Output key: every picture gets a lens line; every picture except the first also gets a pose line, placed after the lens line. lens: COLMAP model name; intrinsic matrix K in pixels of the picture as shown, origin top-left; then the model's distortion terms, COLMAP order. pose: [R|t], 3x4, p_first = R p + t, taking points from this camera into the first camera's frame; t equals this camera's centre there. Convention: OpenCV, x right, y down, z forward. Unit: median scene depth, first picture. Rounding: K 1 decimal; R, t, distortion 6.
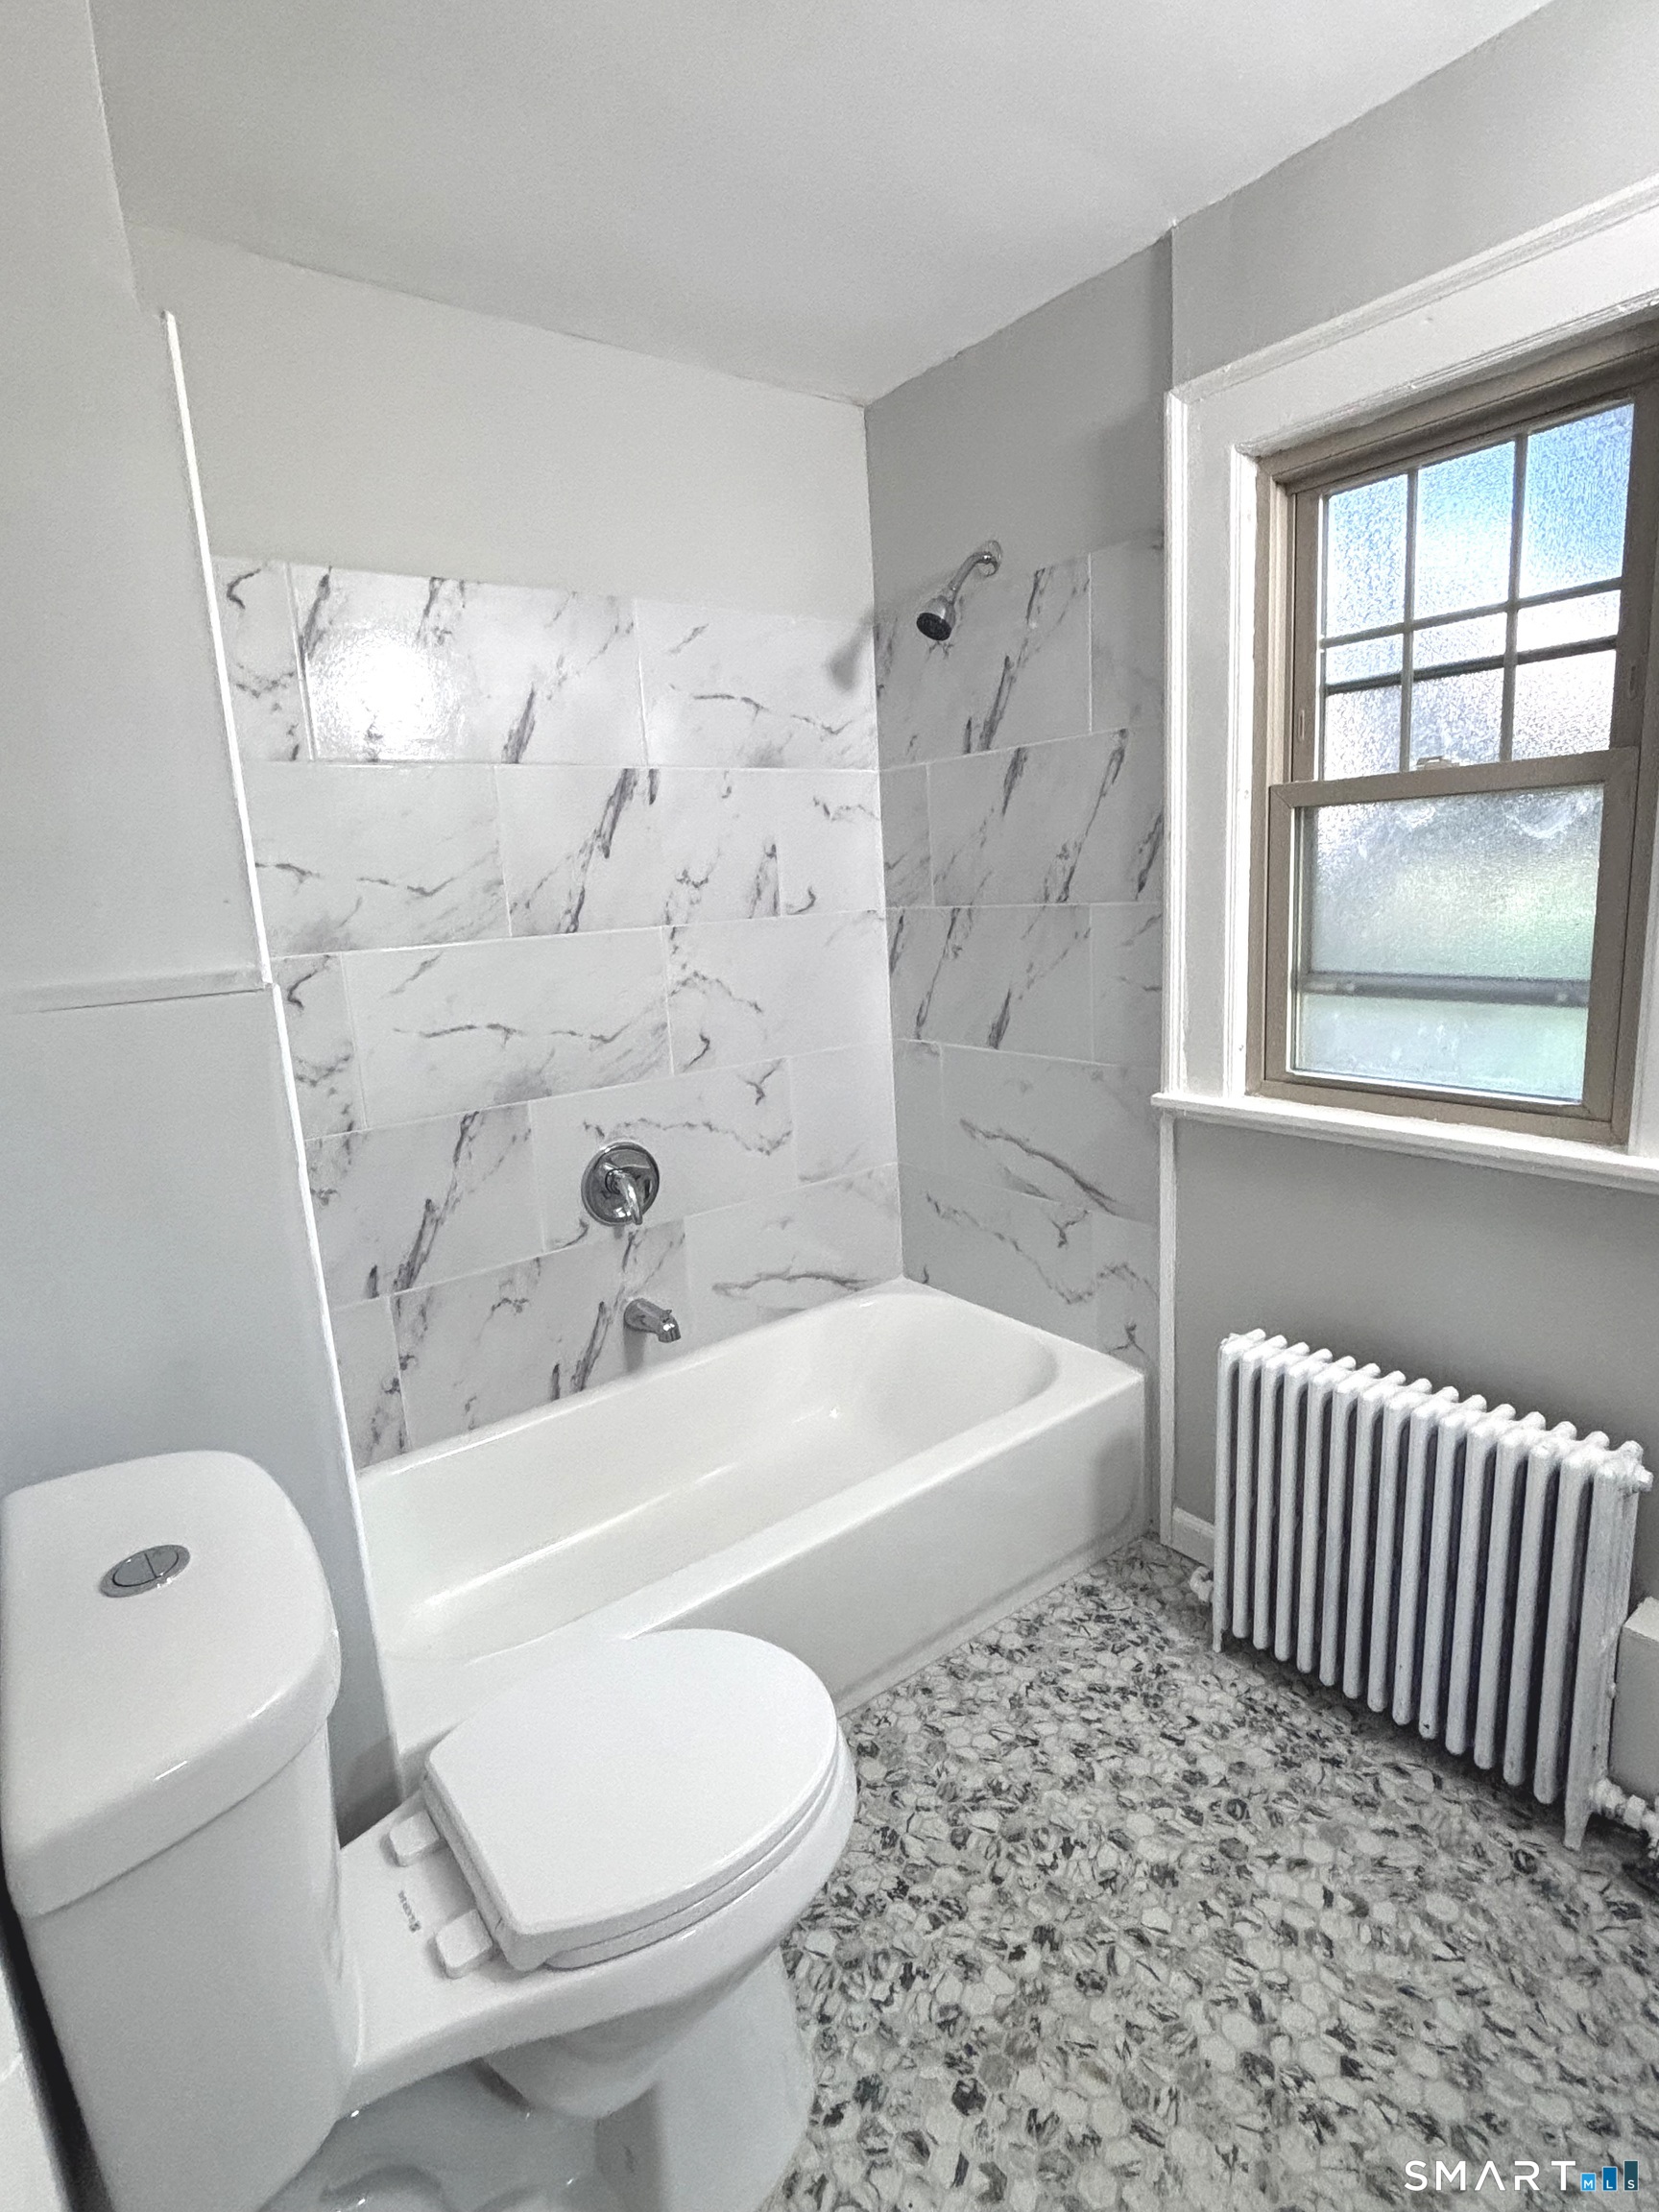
lens RADIAL K [[1100.6, 0, 831.7], [0, 1100.6, 1104.7], [0, 0, 1]] dist [-0.006283, 0.001764]
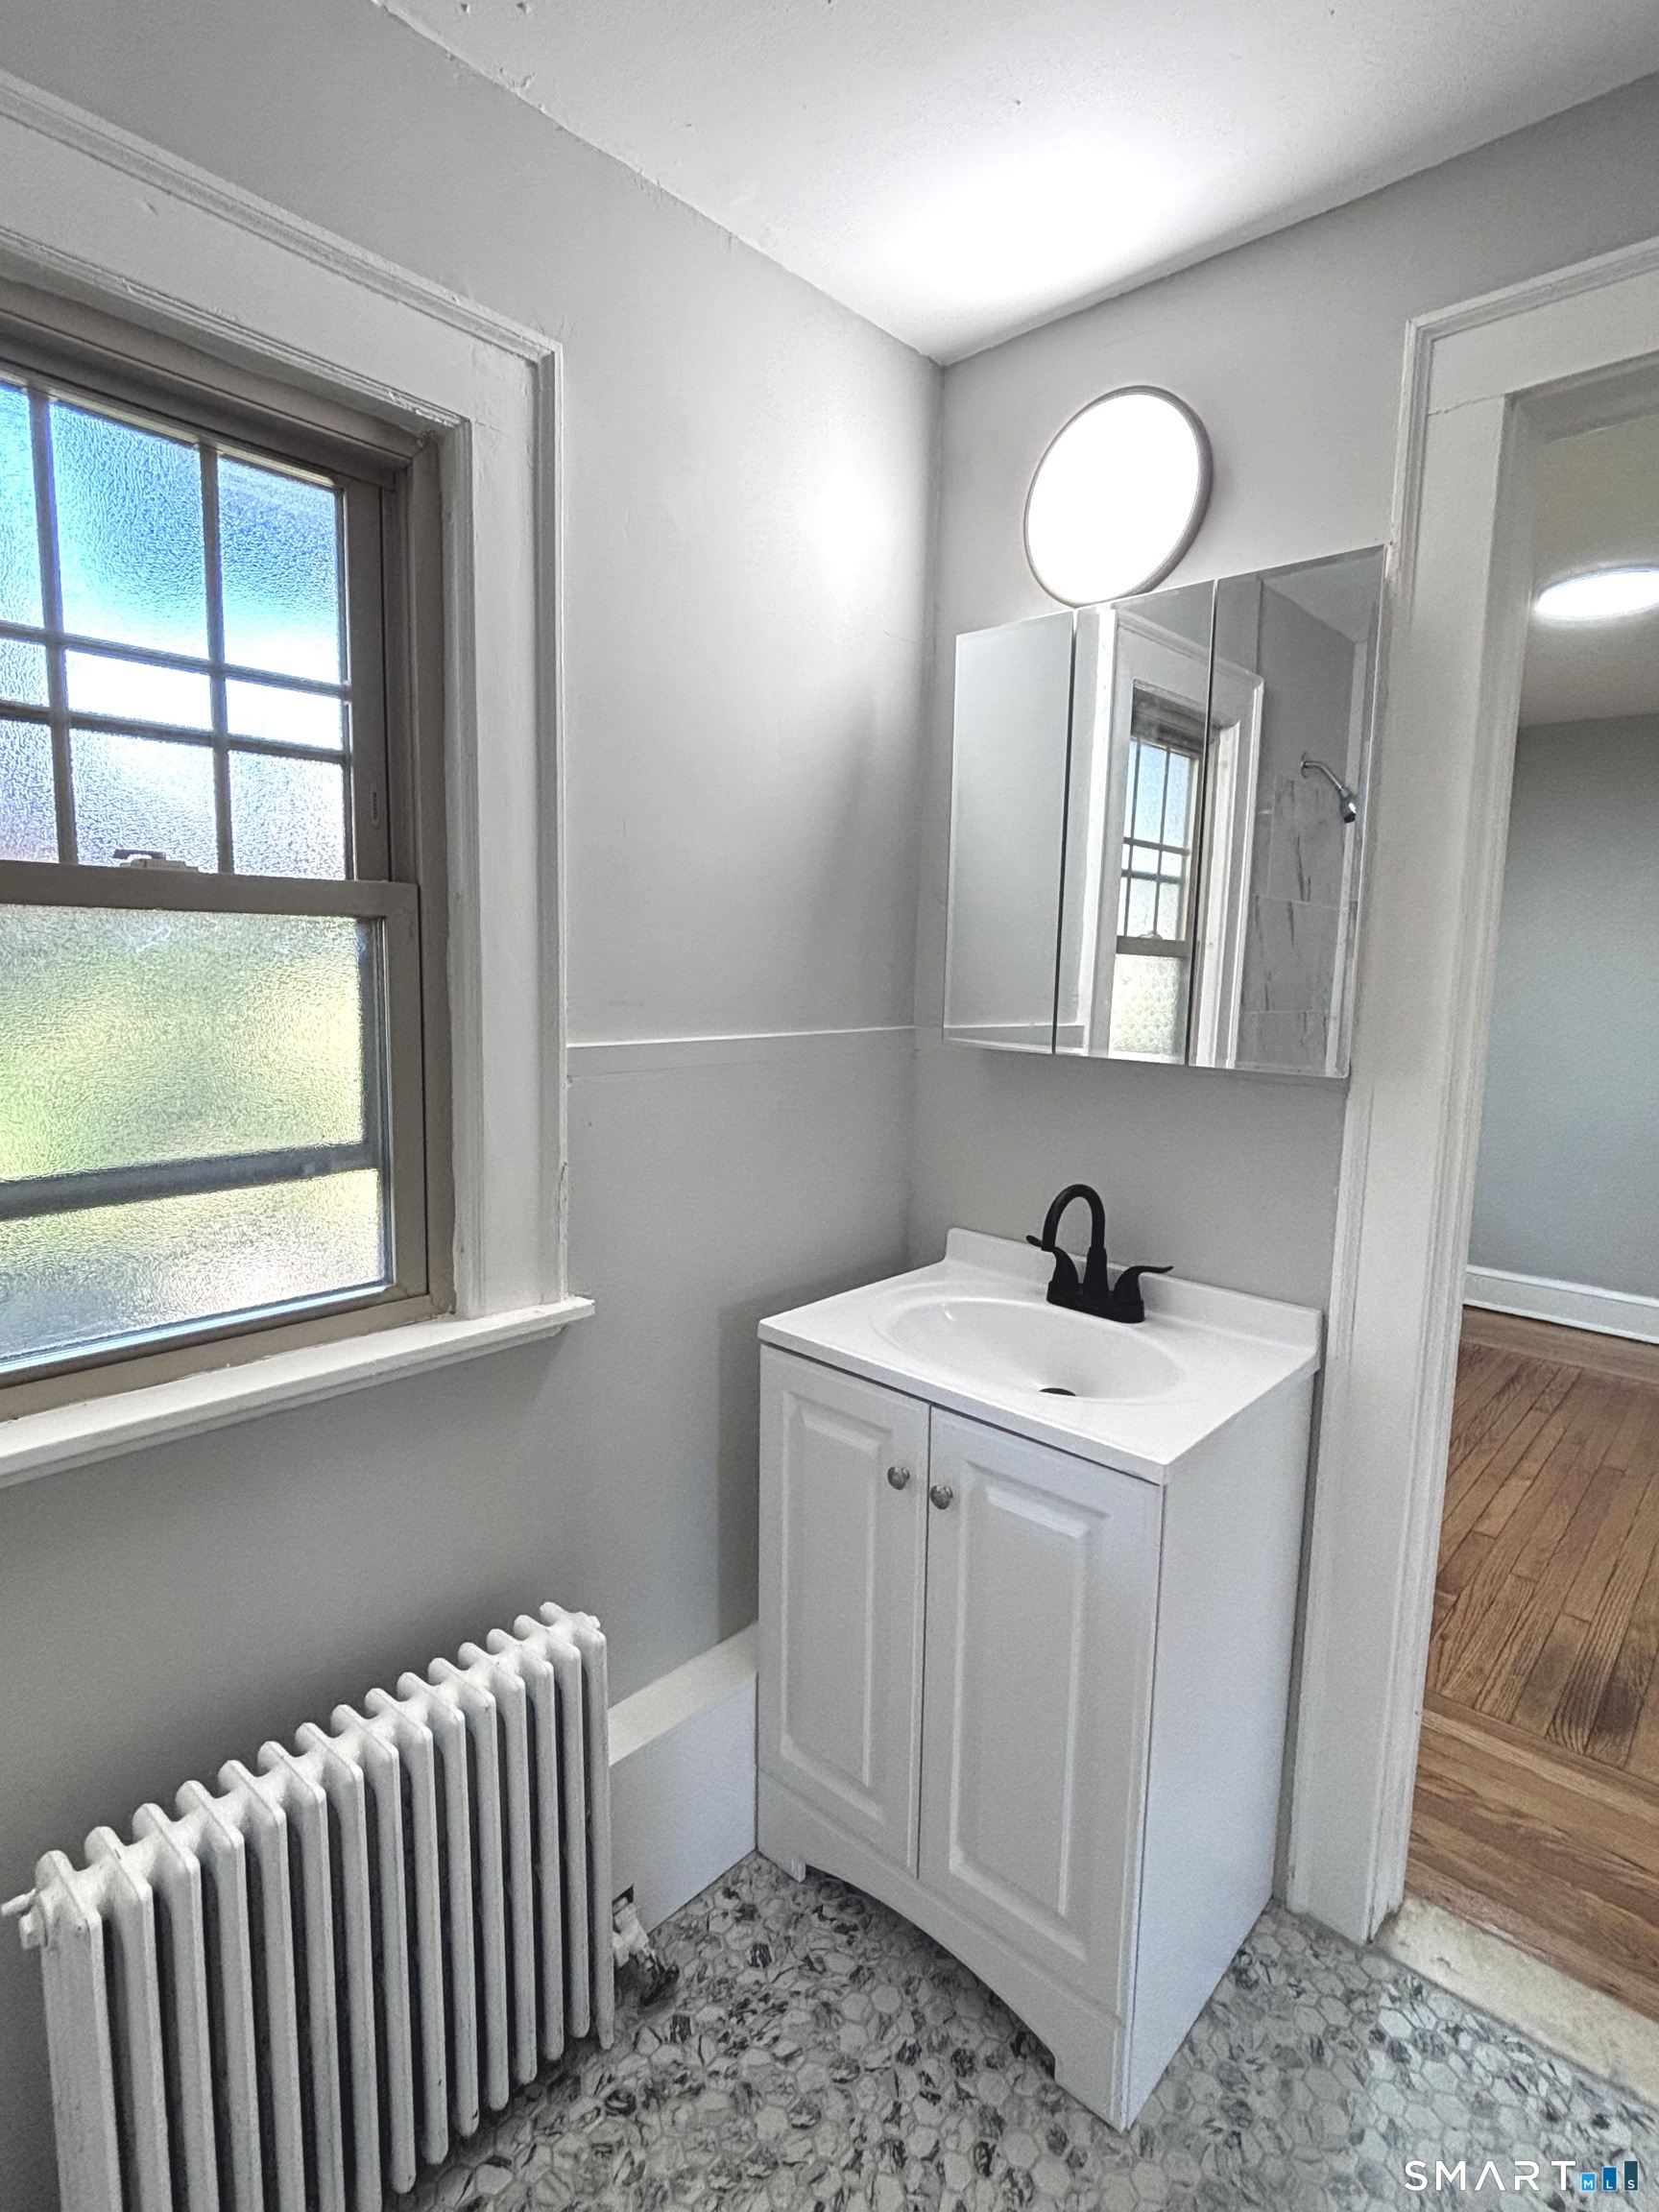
lens RADIAL K [[1100.6, 0, 829.1], [0, 1100.6, 1097.7], [0, 0, 1]] dist [-0.006283, 0.001764]
pose [[-0.178938, -0.068975, 0.981440, -0.224645], [0.196963, 0.974834, 0.104421, -0.173083], [-0.963943, 0.211992, -0.160849, 0.818461]]
